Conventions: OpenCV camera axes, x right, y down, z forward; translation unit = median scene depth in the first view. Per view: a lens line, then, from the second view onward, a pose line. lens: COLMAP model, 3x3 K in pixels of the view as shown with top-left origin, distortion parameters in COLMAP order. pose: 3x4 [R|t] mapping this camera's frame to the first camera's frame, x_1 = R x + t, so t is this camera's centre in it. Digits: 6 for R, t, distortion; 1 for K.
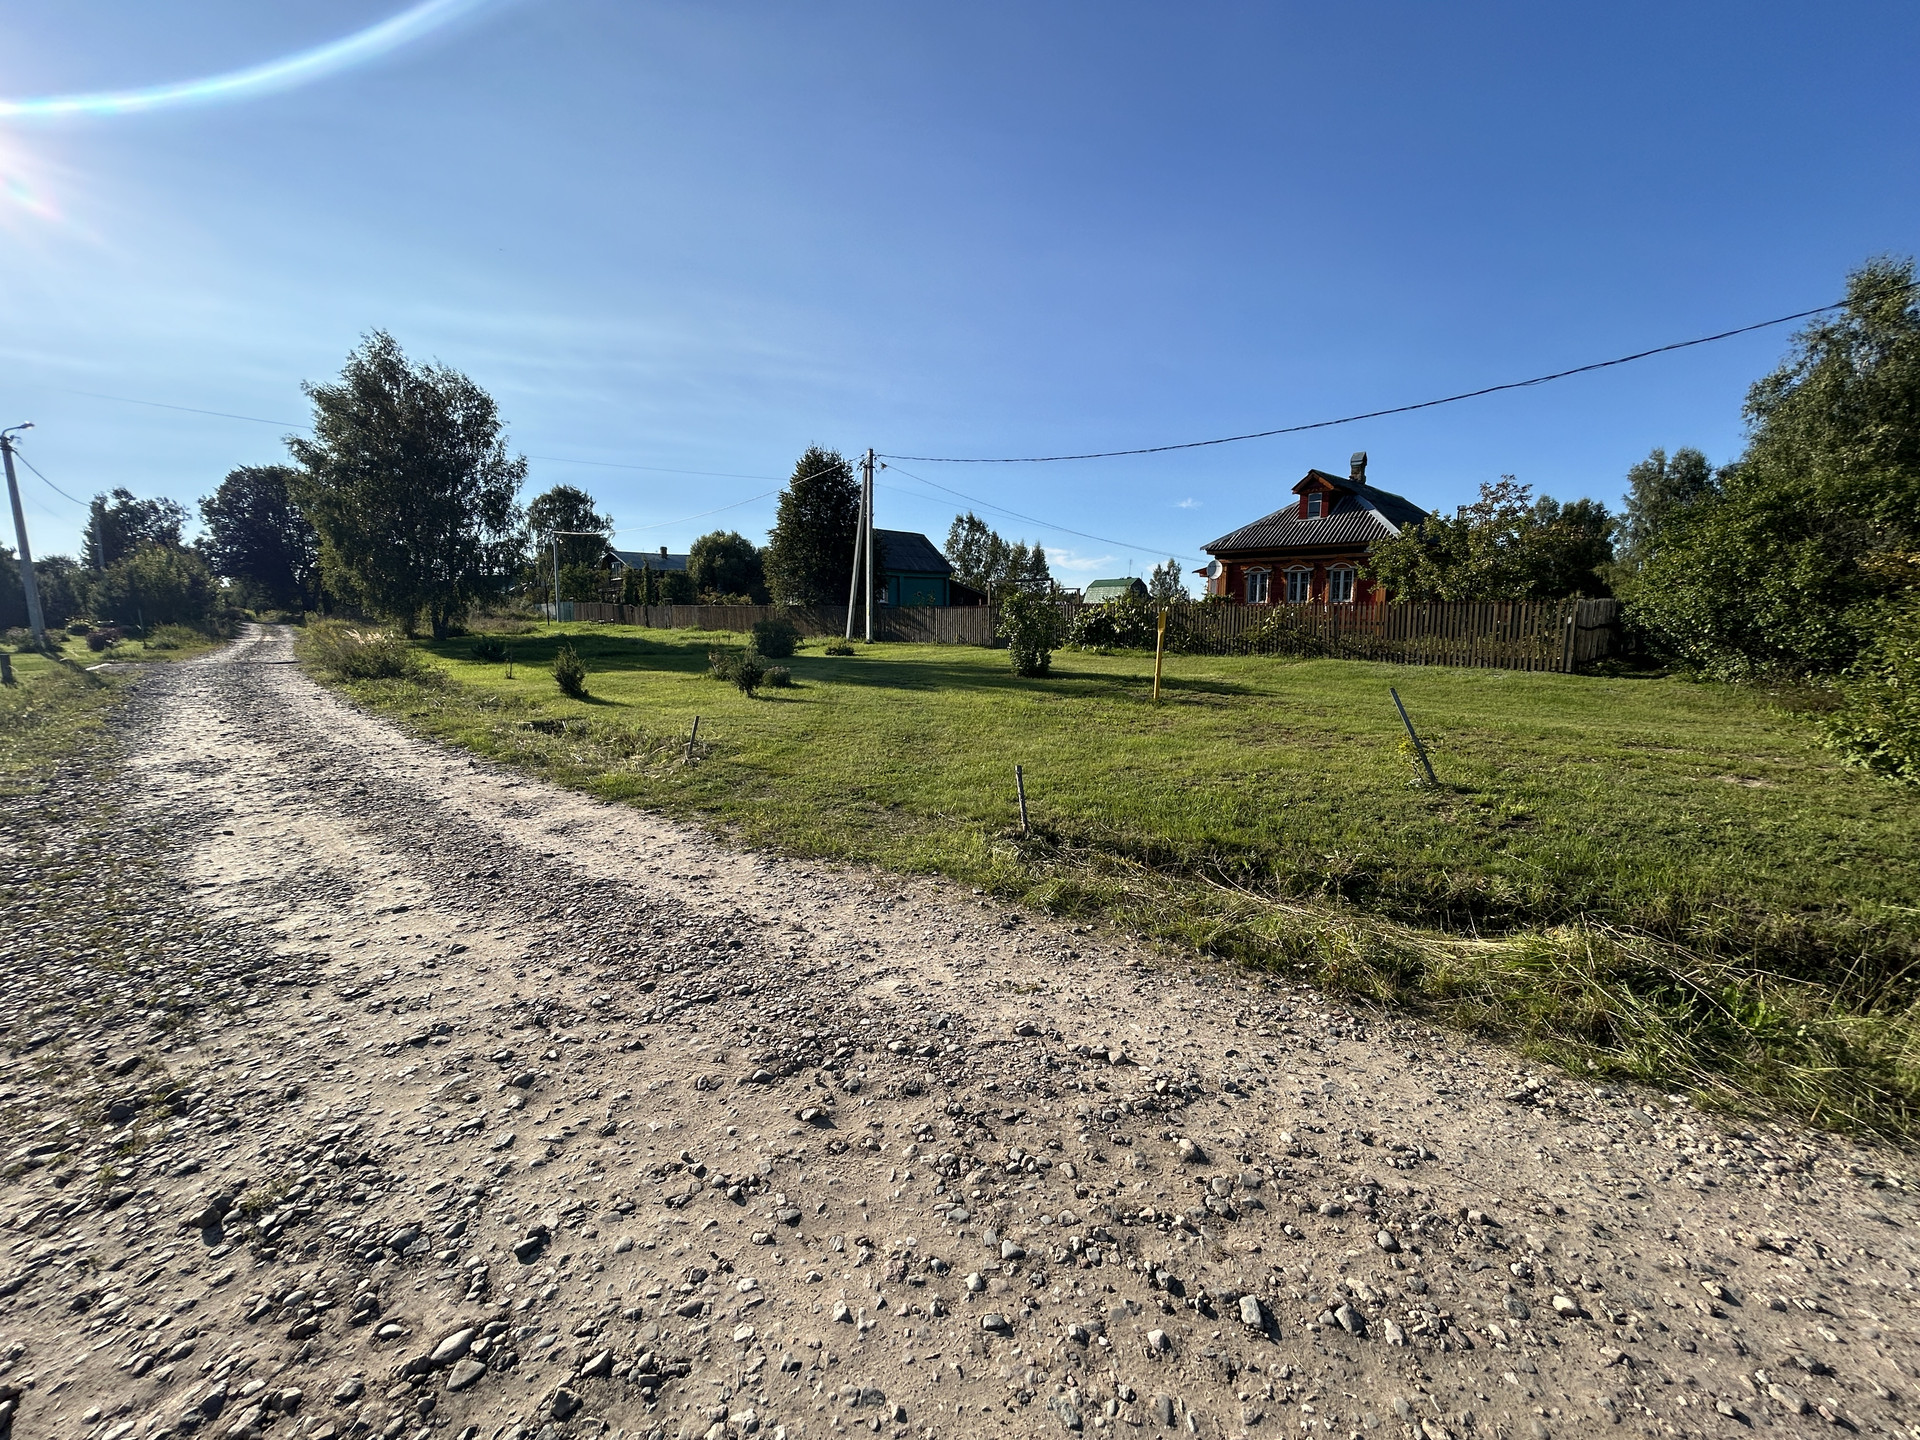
lens RADIAL K [[772.2, 0, 958.4], [0, 772.2, 720.4], [0, 0, 1]] dist [-0.000838, 0.000459]
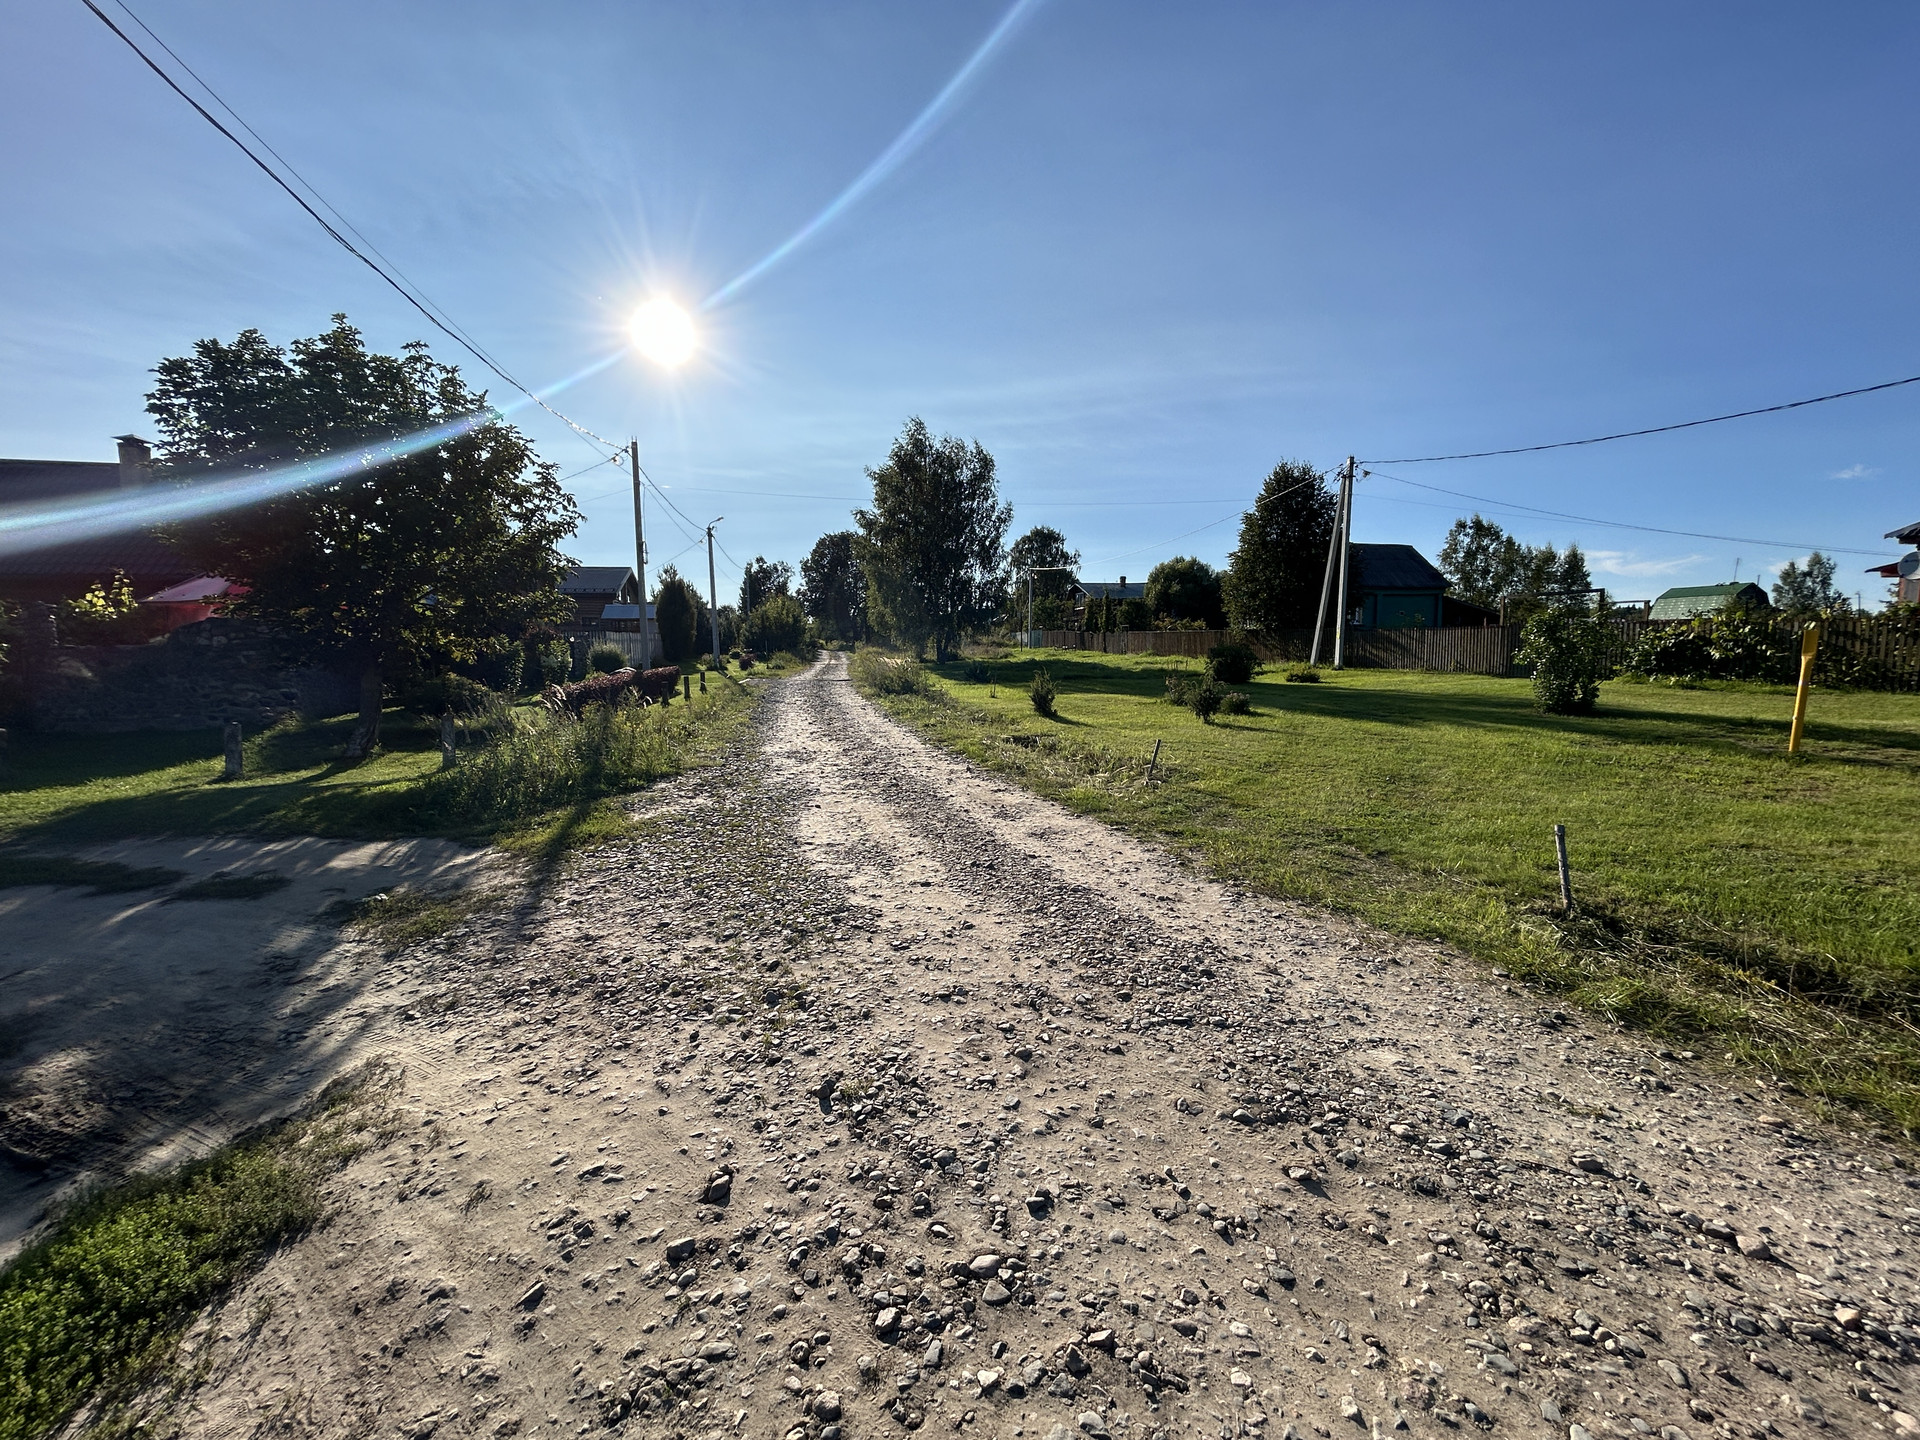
lens RADIAL K [[772.2, 0, 954.1], [0, 772.2, 721.3], [0, 0, 1]] dist [-0.000838, 0.000459]
pose [[0.842687, 0.045570, -0.536473, -0.034978], [-0.062086, 0.997989, -0.012752, 0.000049], [0.534813, 0.044053, 0.843821, -0.019209]]
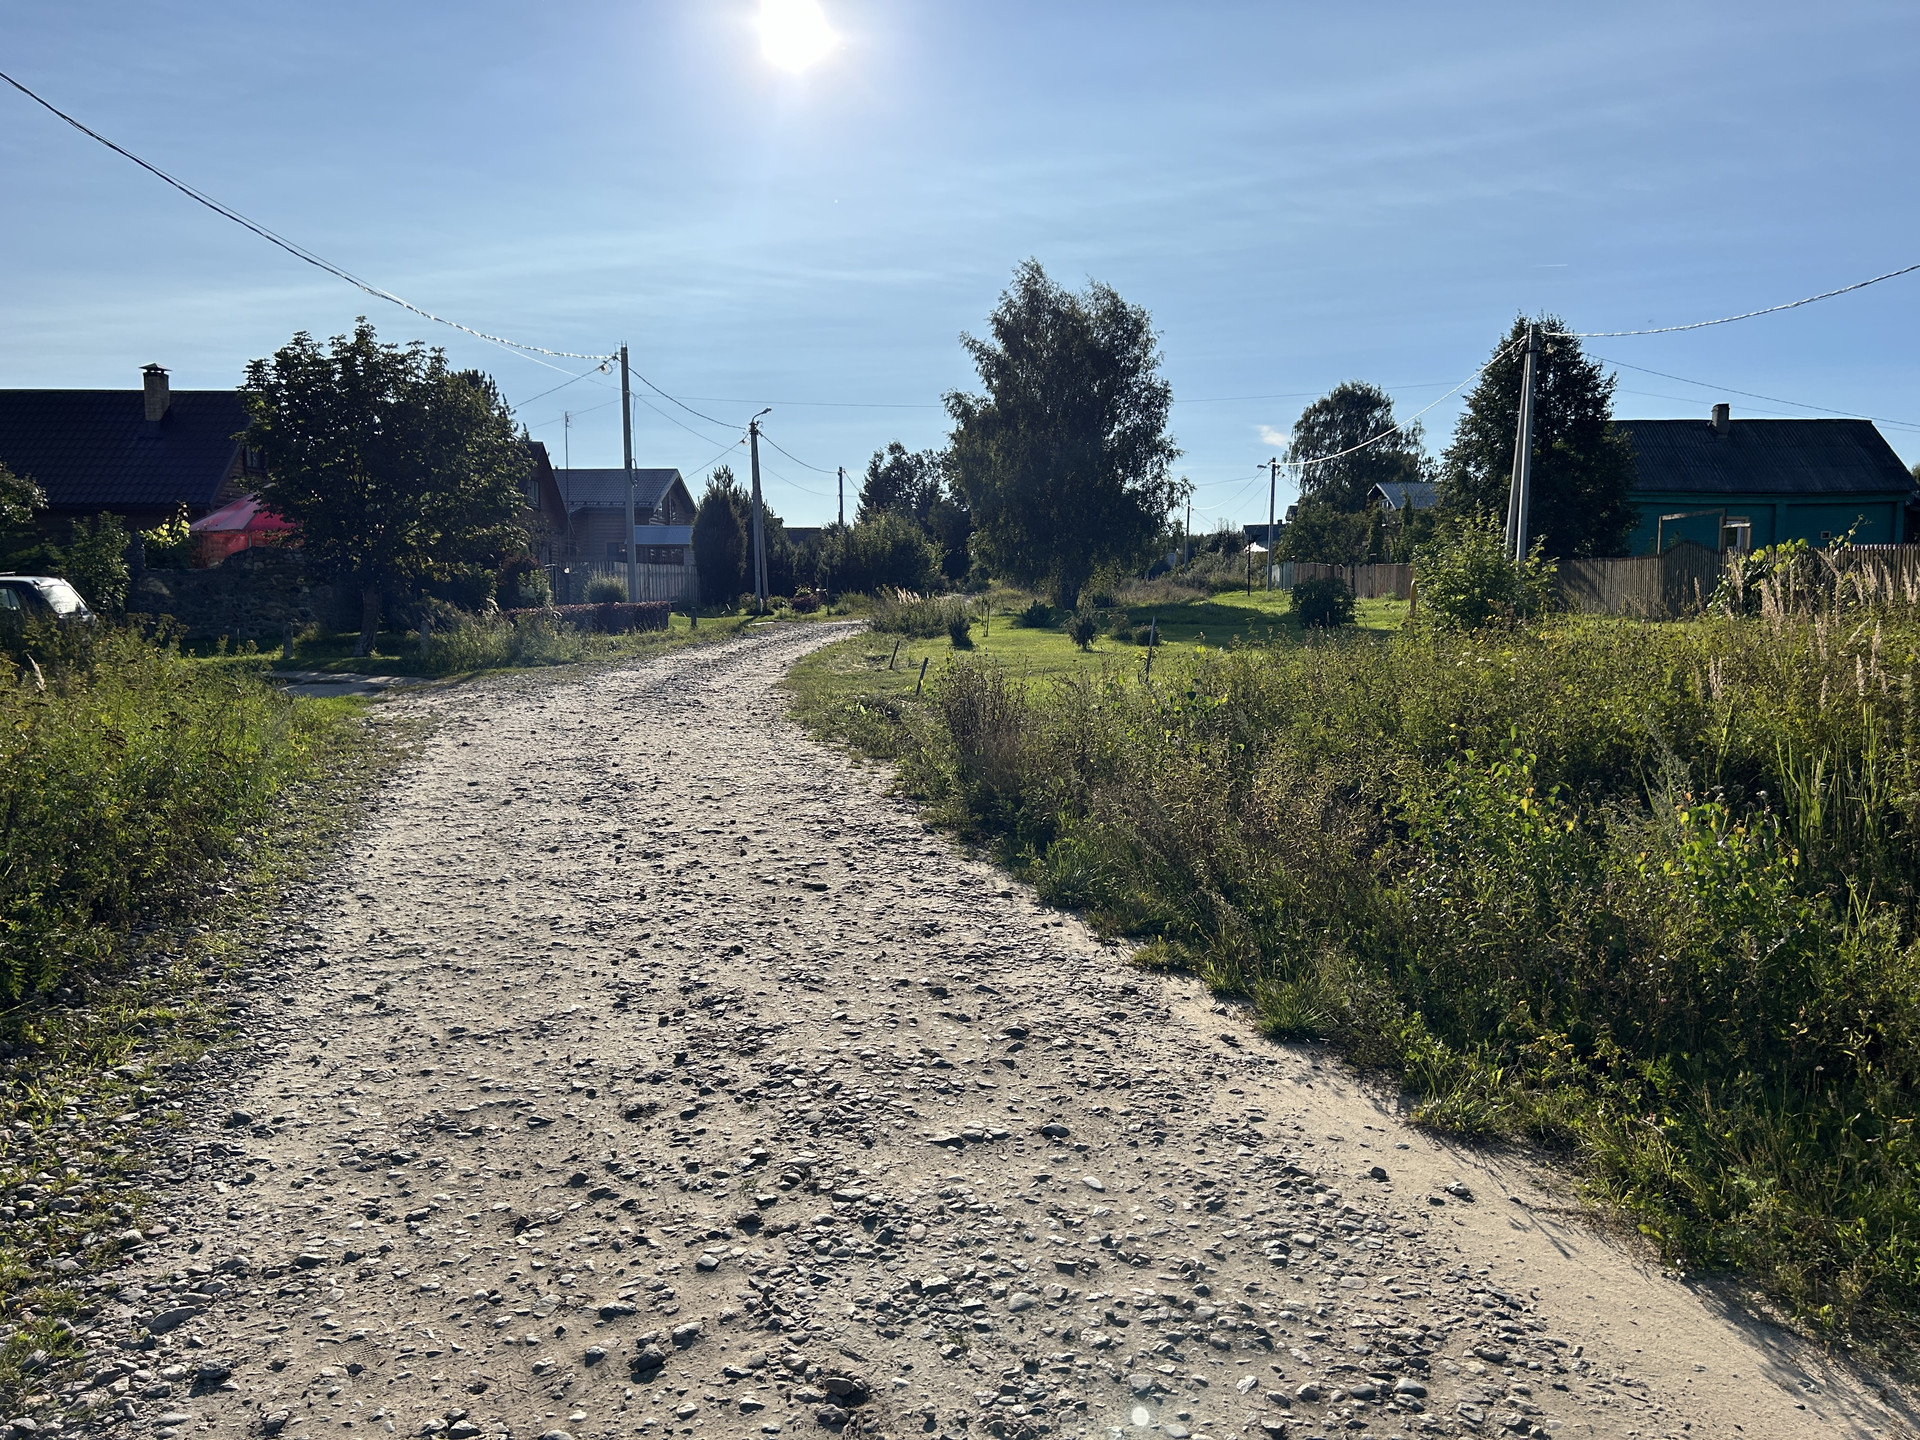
lens RADIAL K [[1448.7, 0, 947.3], [0, 1448.7, 718.6], [0, 0, 1]] dist [0.047320, -0.033859]
pose [[0.688841, 0.060608, -0.722375, 2.891376], [-0.093469, 0.995606, -0.005598, 0.254555], [0.718862, 0.071375, 0.691479, -1.282211]]
